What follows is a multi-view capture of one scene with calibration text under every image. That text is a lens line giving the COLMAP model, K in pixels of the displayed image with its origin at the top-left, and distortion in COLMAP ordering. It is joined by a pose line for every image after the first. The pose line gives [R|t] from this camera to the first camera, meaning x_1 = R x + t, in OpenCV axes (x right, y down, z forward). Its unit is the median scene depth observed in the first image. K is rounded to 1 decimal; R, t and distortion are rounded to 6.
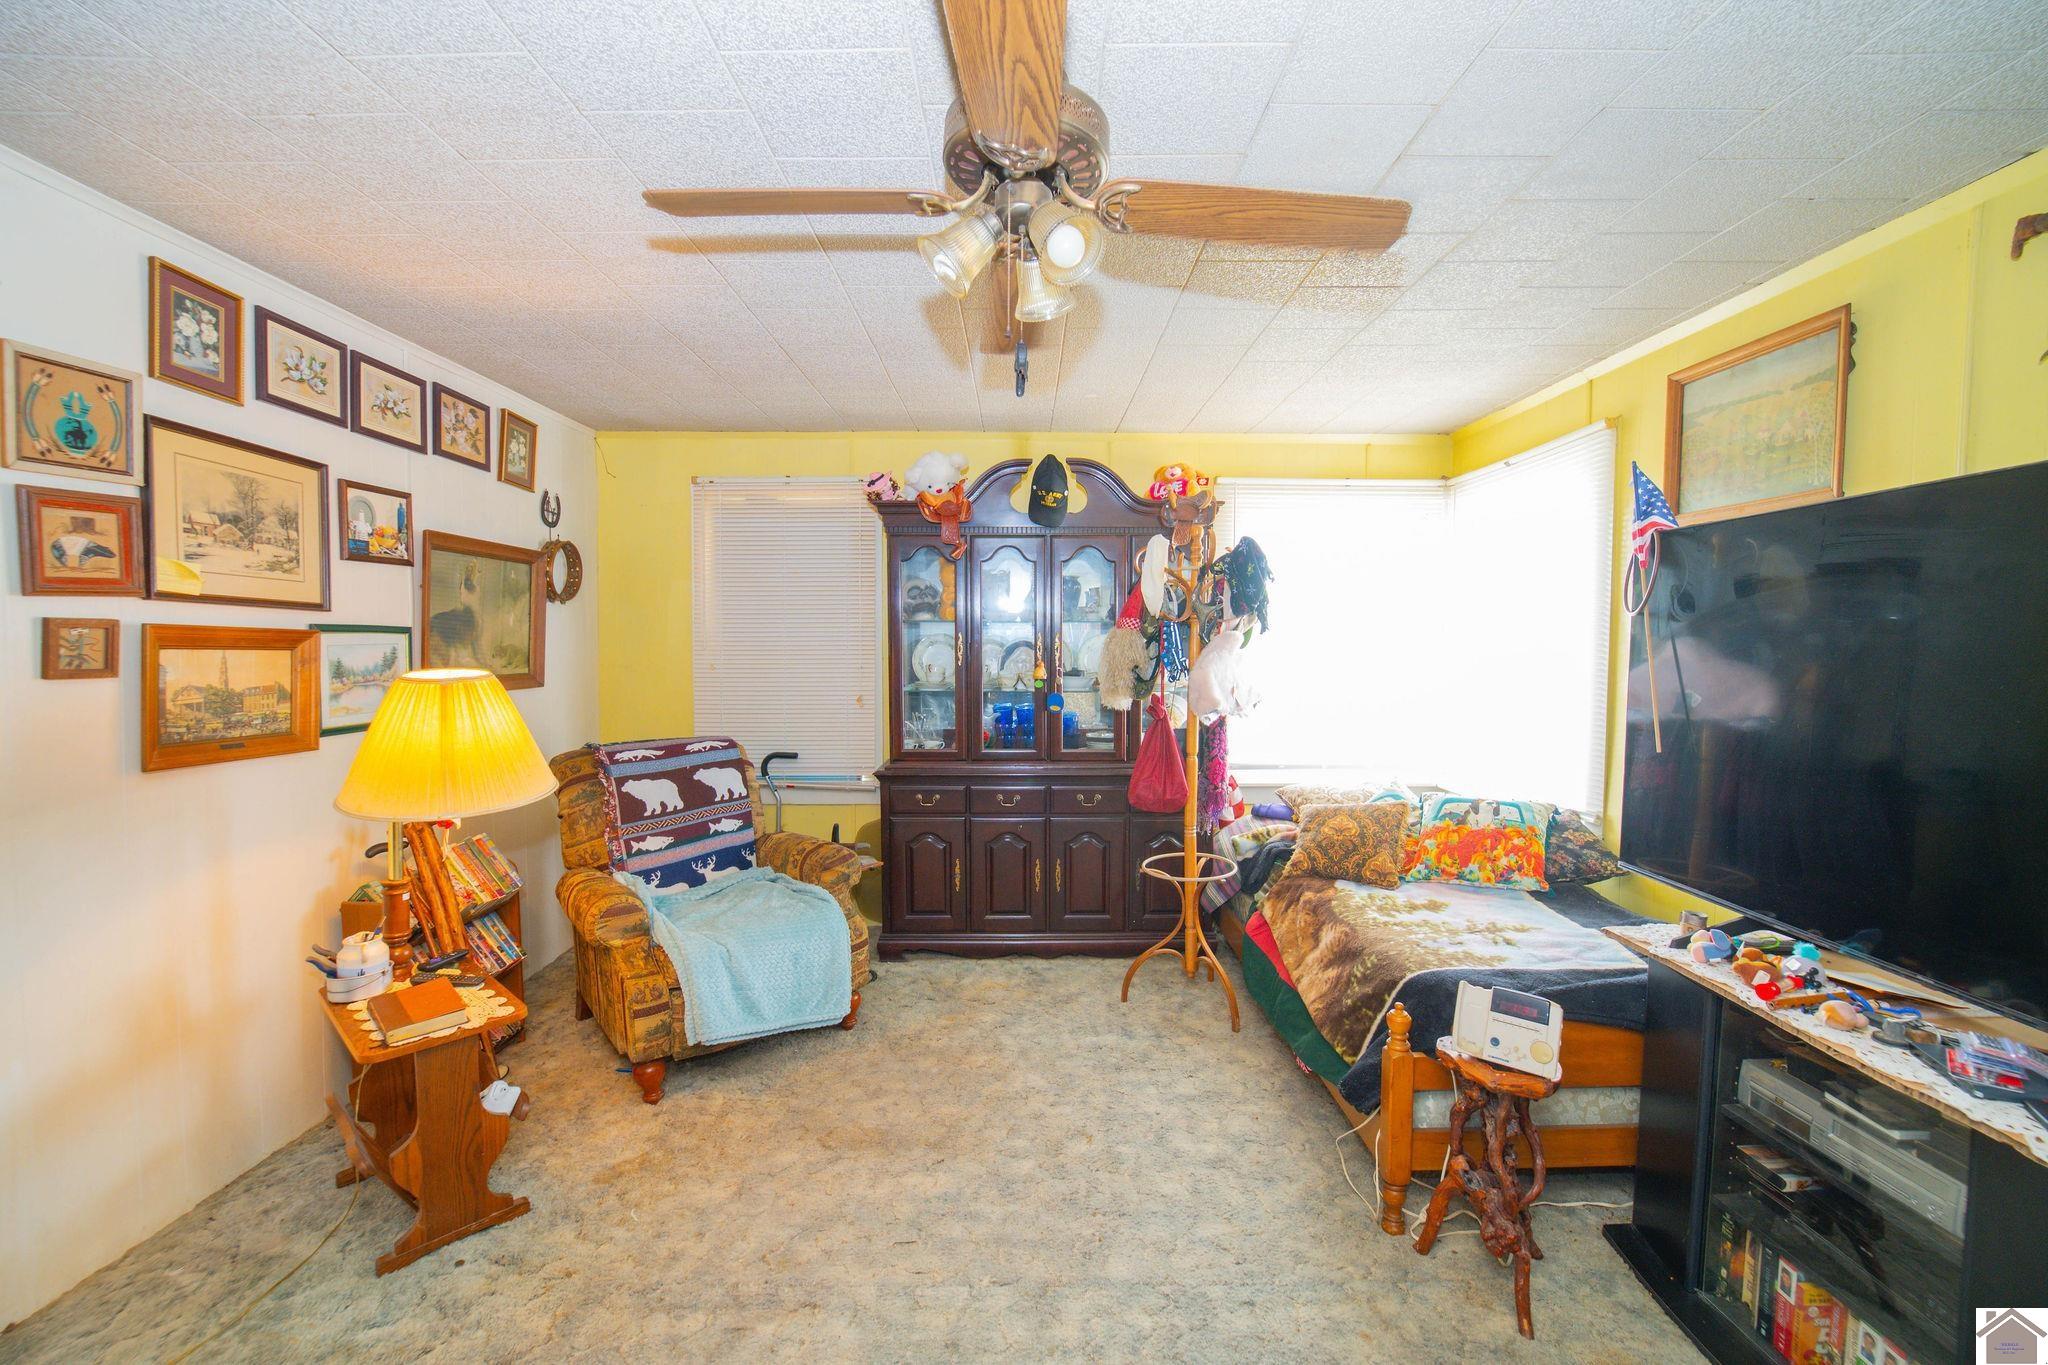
lens RADIAL K [[834.8, 0, 1024.0], [0, 834.8, 682.5], [0, 0, 1]] dist [-0.024829, 0.000604]
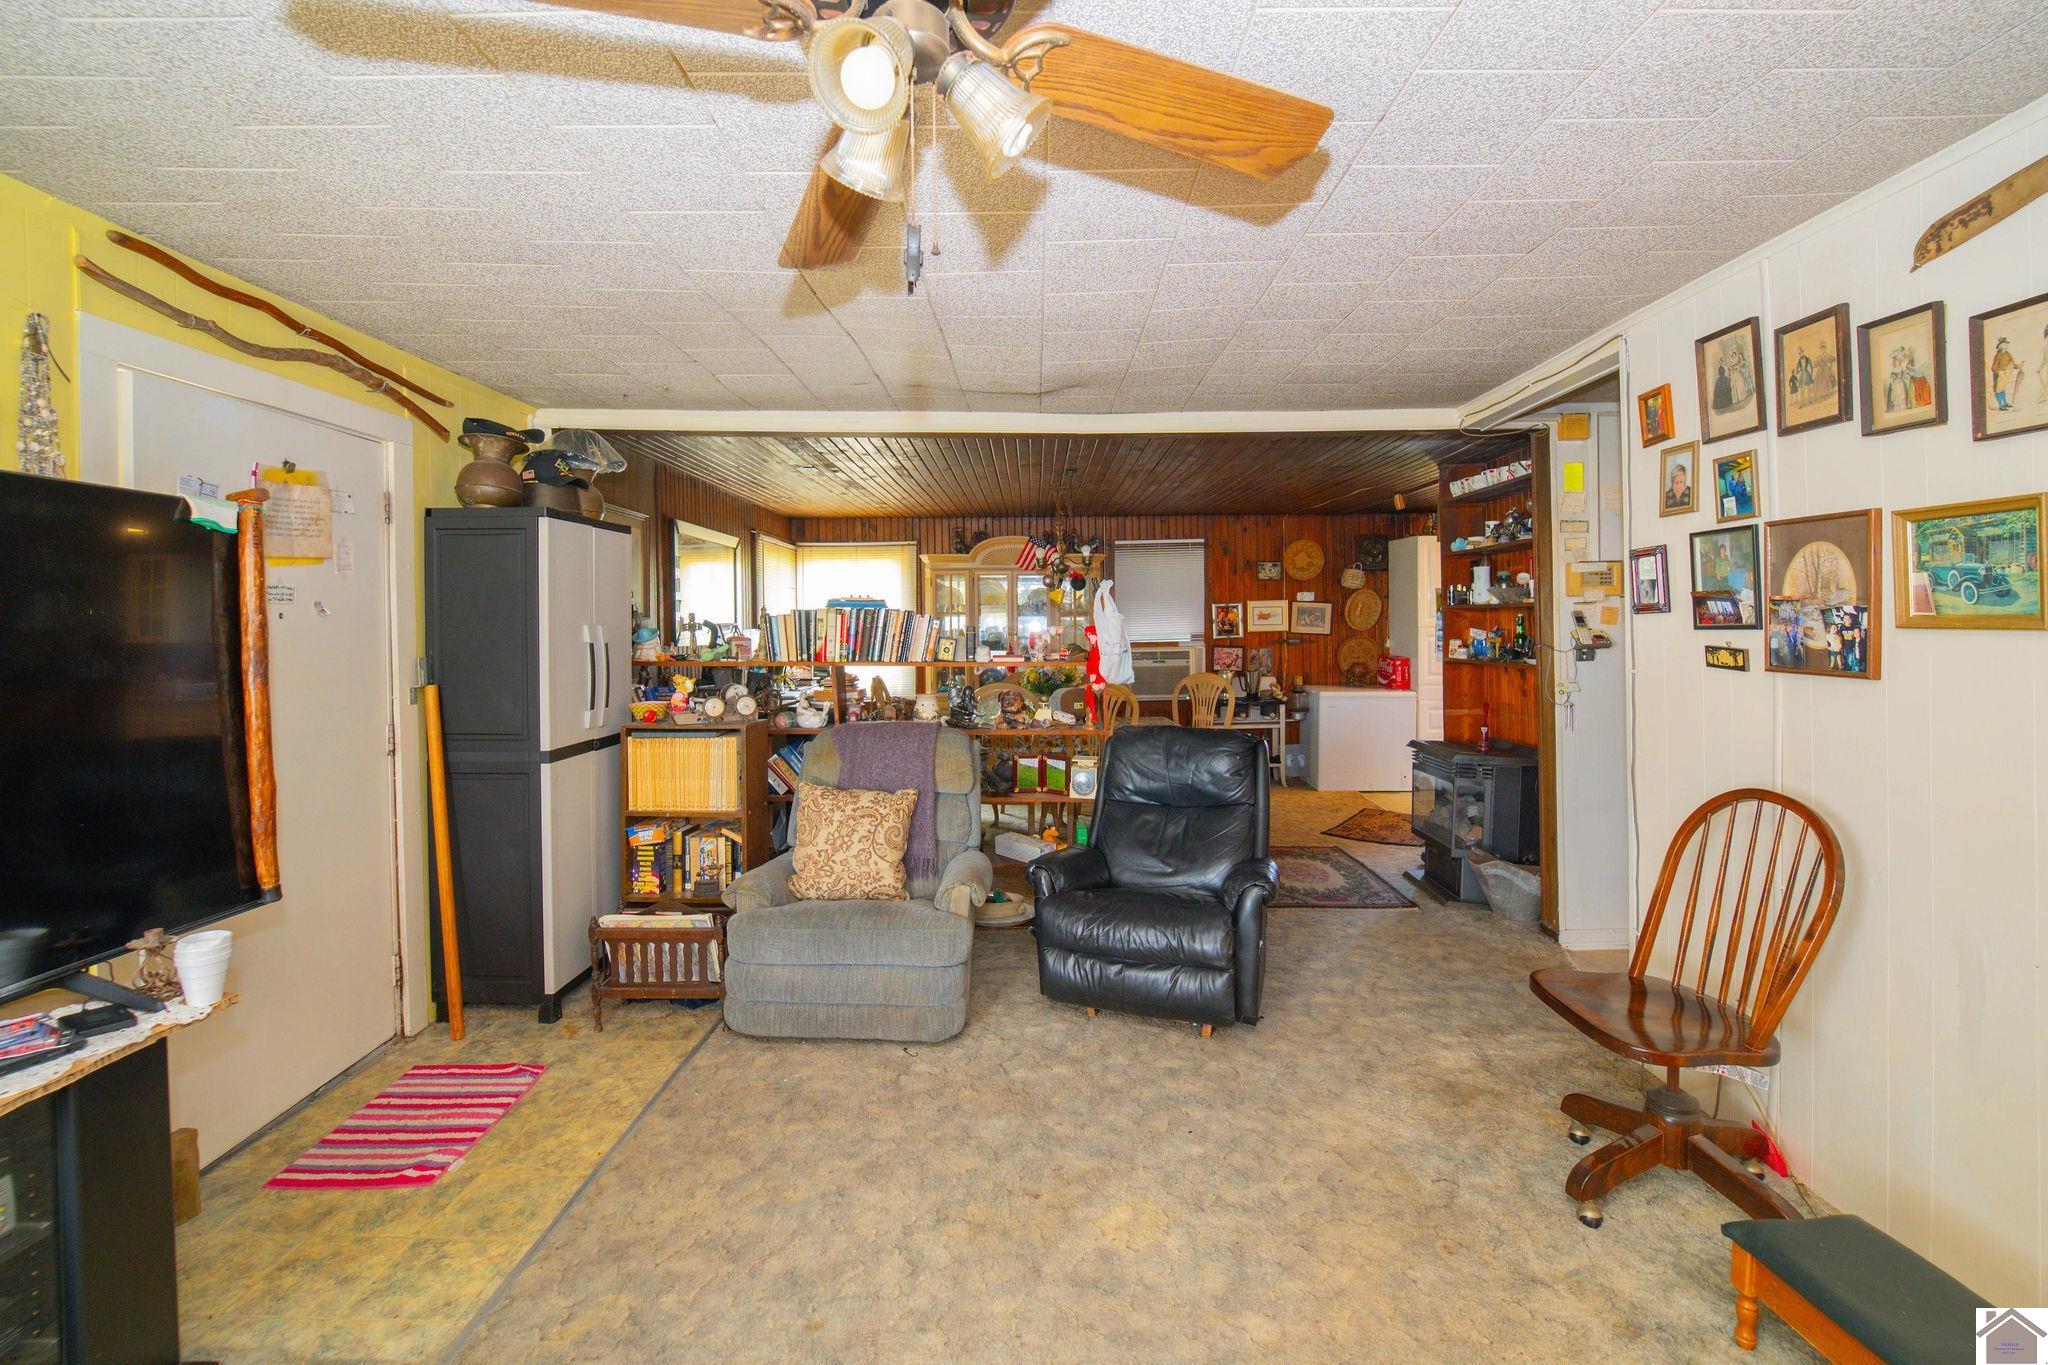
lens RADIAL K [[884.4, 0, 1027.6], [0, 884.4, 622.6], [0, 0, 1]] dist [-0.027714, -0.000191]
pose [[-0.999980, 0.002556, -0.005830, -0.045354], [0.002319, 0.999183, 0.040357, -0.048834], [0.005928, 0.040342, -0.999168, 0.909385]]
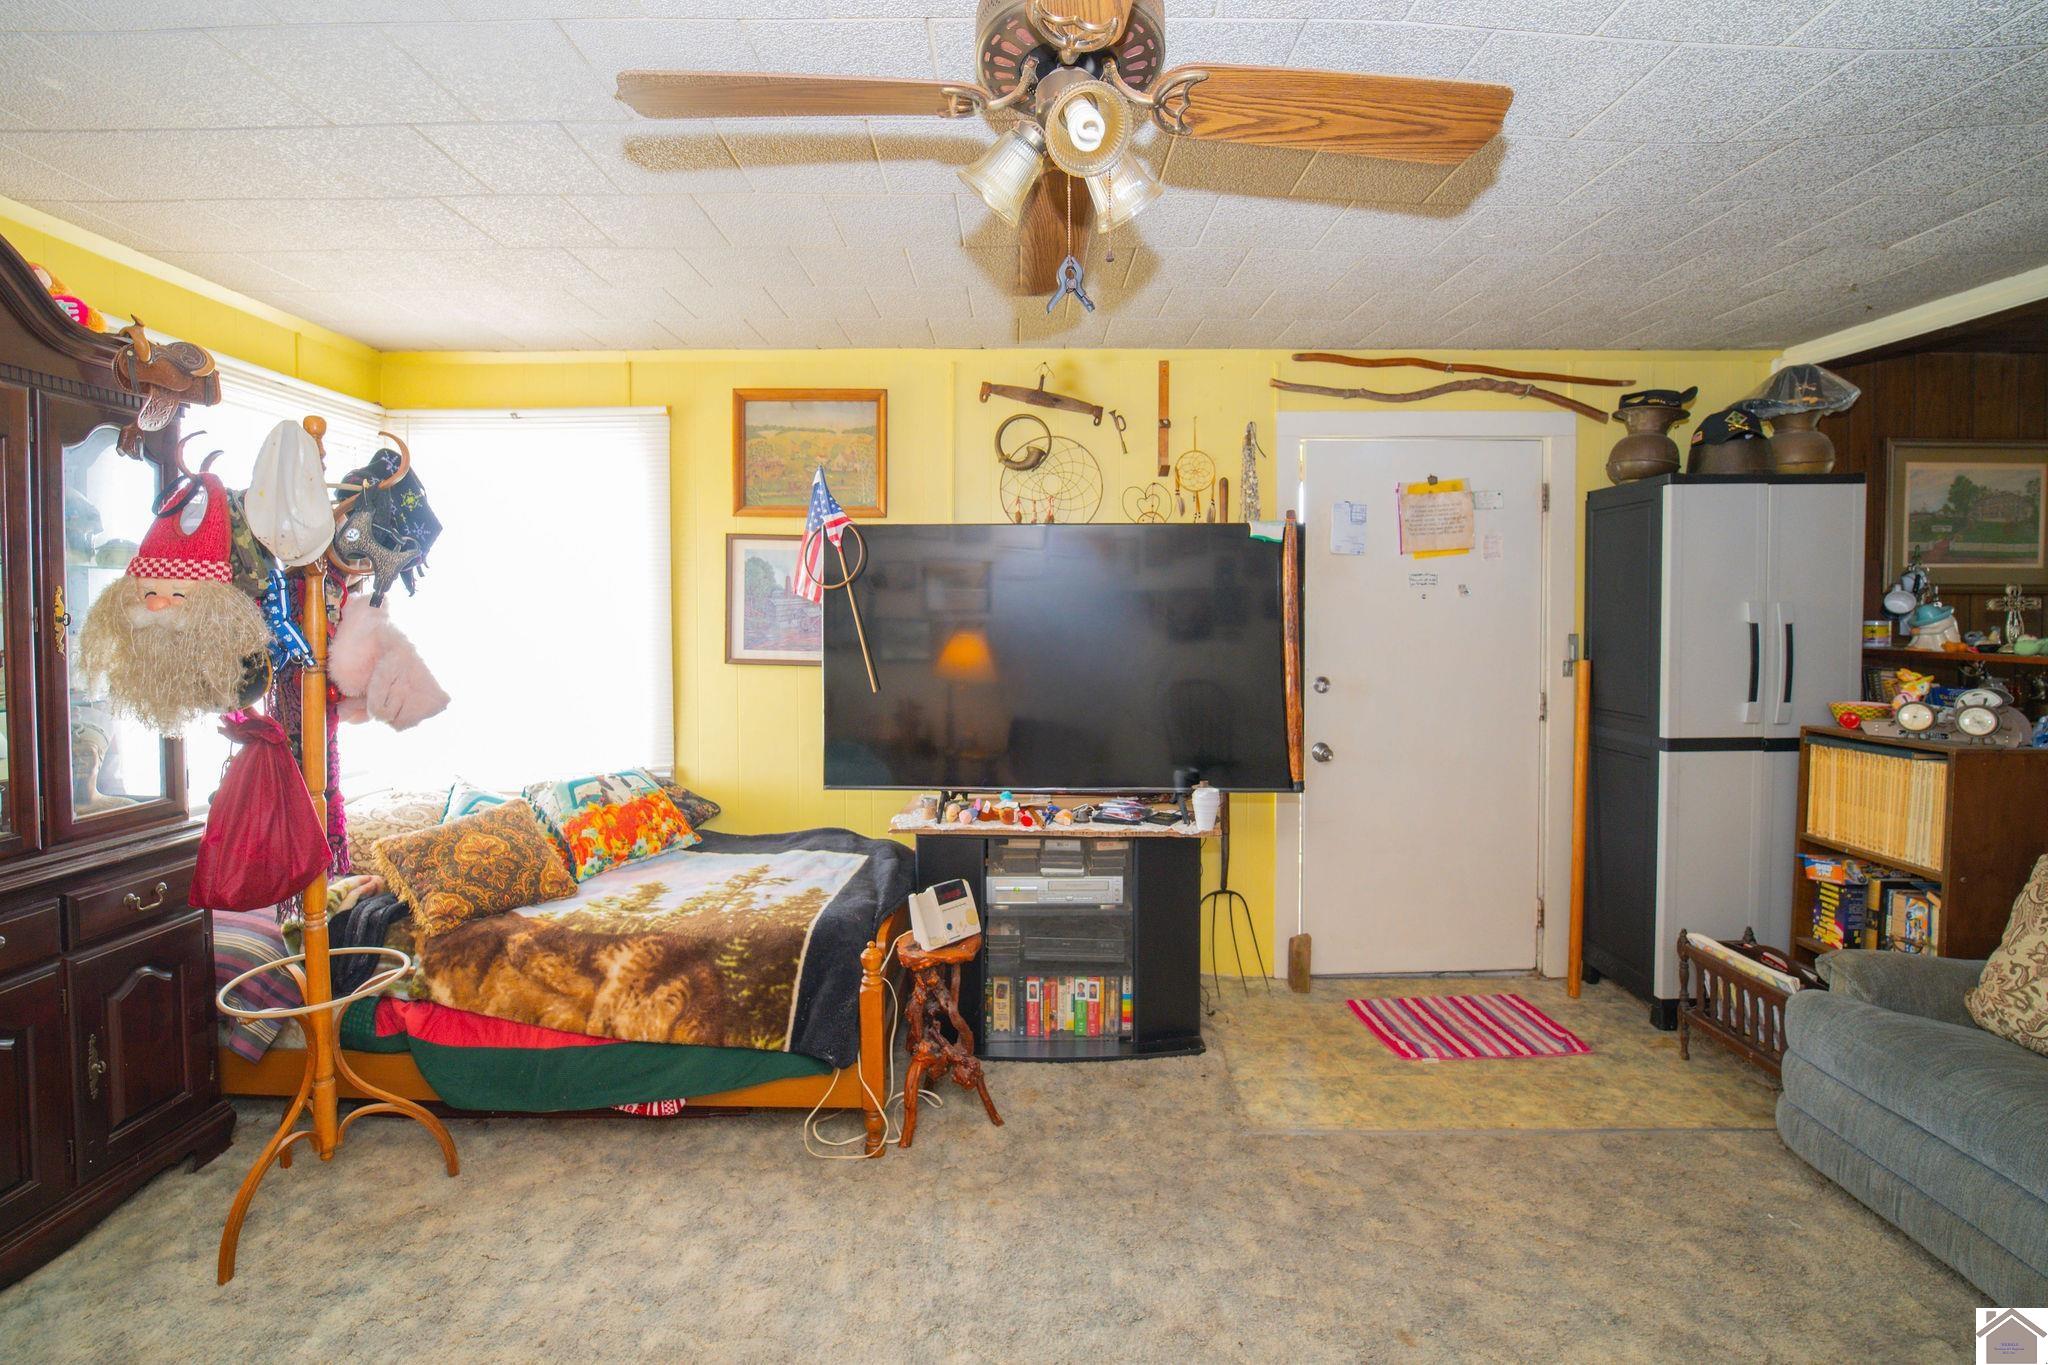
lens RADIAL K [[883.8, 0, 1021.9], [0, 883.8, 641.3], [0, 0, 1]] dist [-0.028558, -0.000156]
pose [[-0.002067, -0.029242, 0.999570, -0.470272], [0.045928, 0.998515, 0.029306, -0.020184], [-0.998943, 0.045969, -0.000721, 0.540948]]
